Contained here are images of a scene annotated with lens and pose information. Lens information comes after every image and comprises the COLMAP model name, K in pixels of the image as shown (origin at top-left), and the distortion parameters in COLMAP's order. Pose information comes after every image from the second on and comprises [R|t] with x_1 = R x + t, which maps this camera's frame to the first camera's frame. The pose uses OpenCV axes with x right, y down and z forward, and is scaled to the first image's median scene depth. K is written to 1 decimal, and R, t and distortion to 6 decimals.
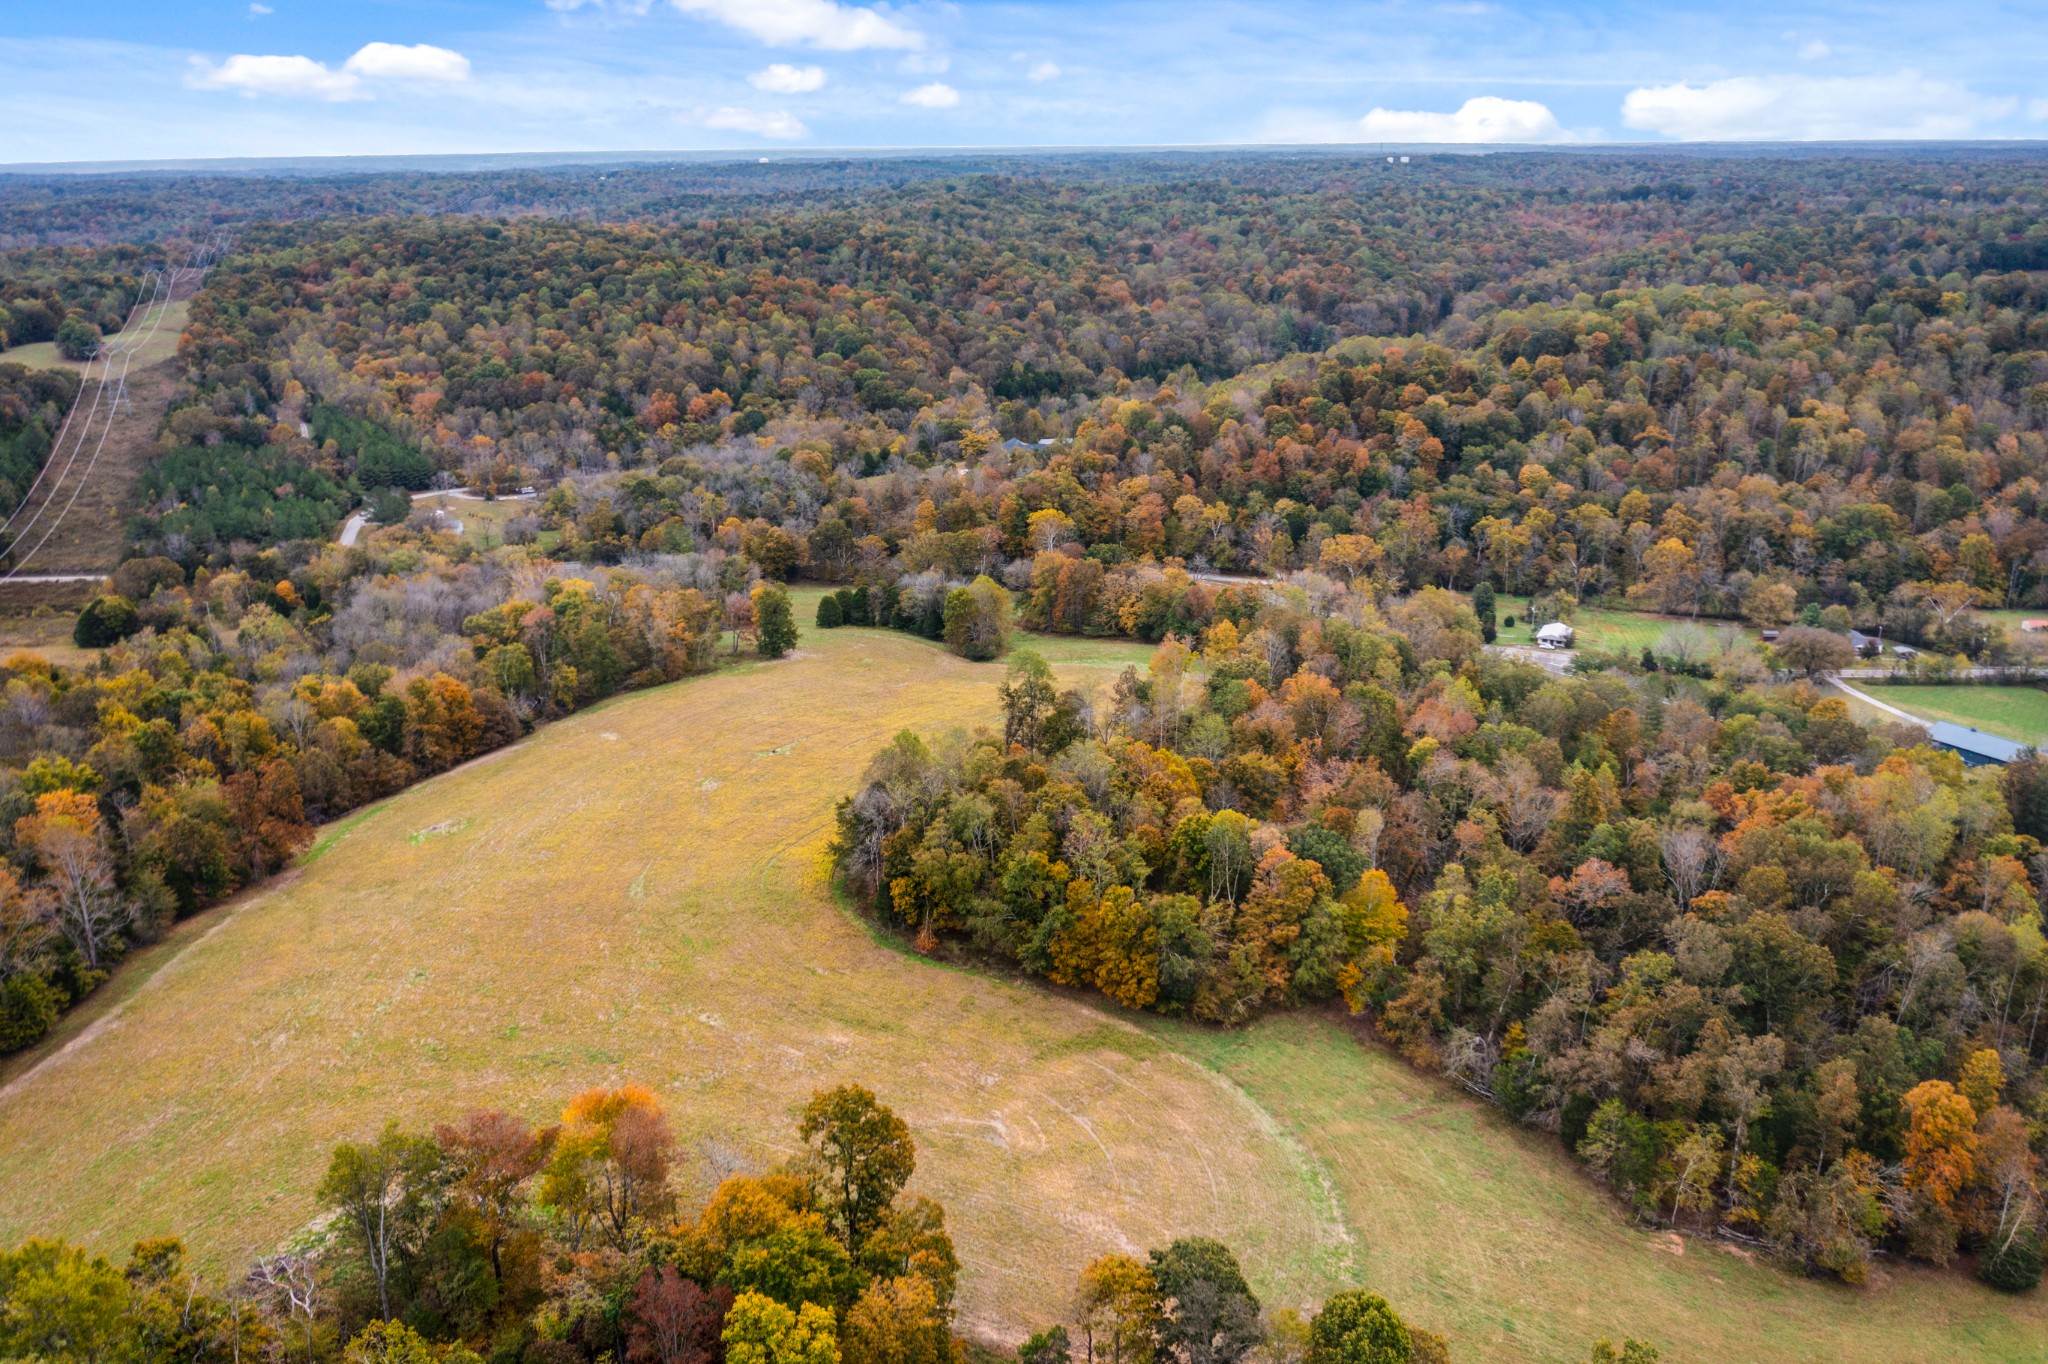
lens RADIAL K [[1626.0, 0, 1024.0], [0, 1626.0, 682.0], [0, 0, 1]] dist [-0.004099, 0.004591]
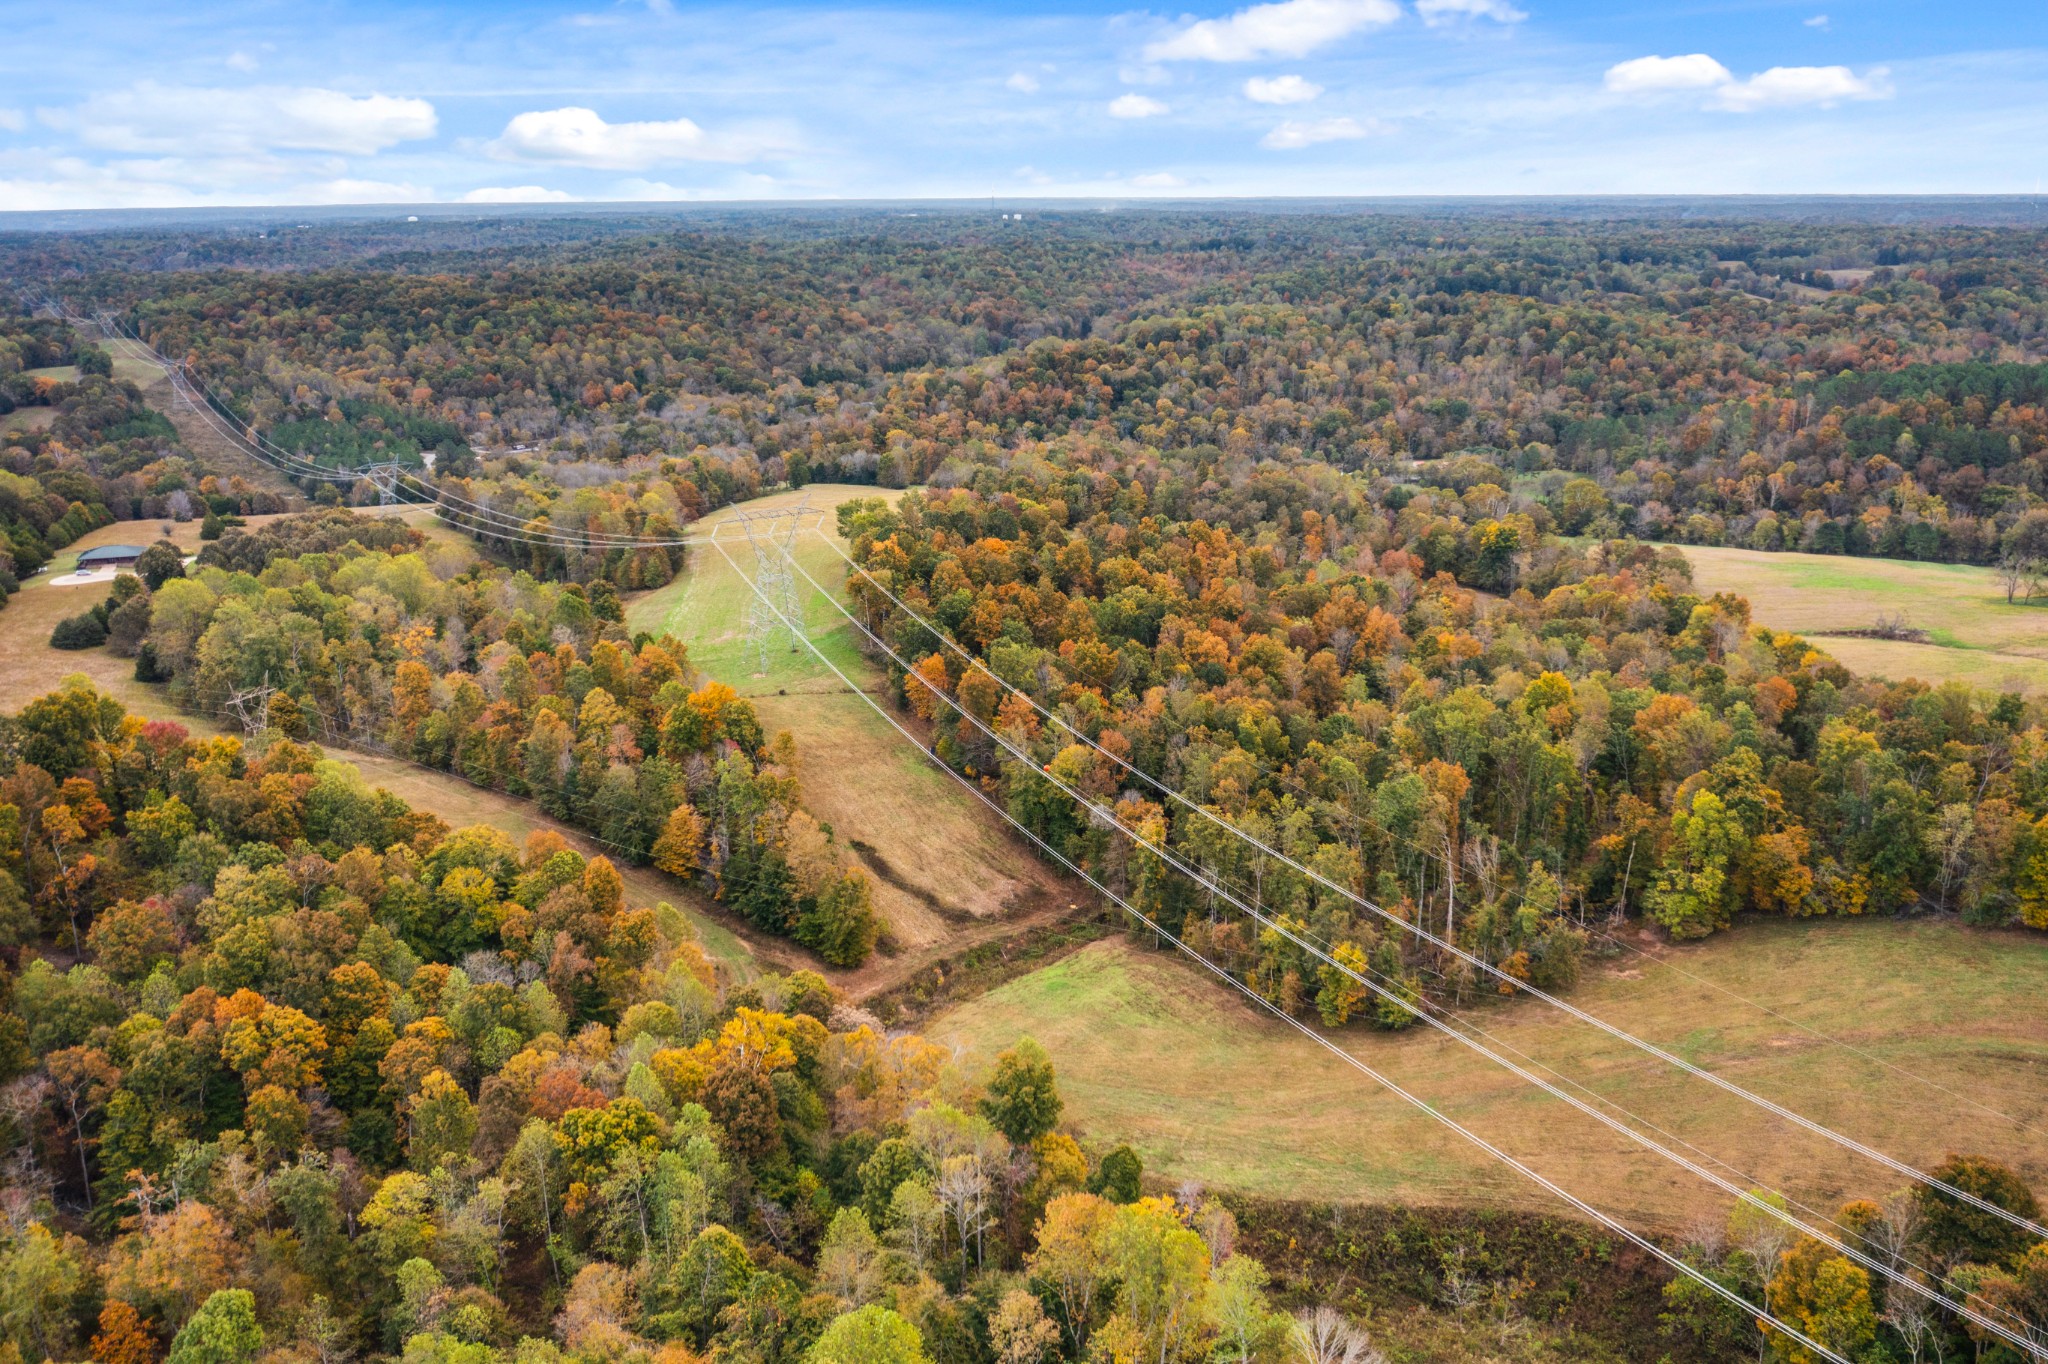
lens RADIAL K [[1626.0, 0, 1024.0], [0, 1626.0, 682.0], [0, 0, 1]] dist [-0.004099, 0.004591]
pose [[0.972732, -0.066617, 0.222161, -0.225786], [0.073453, 0.997042, -0.022645, 0.185286], [-0.219995, 0.038346, 0.974747, -0.617399]]
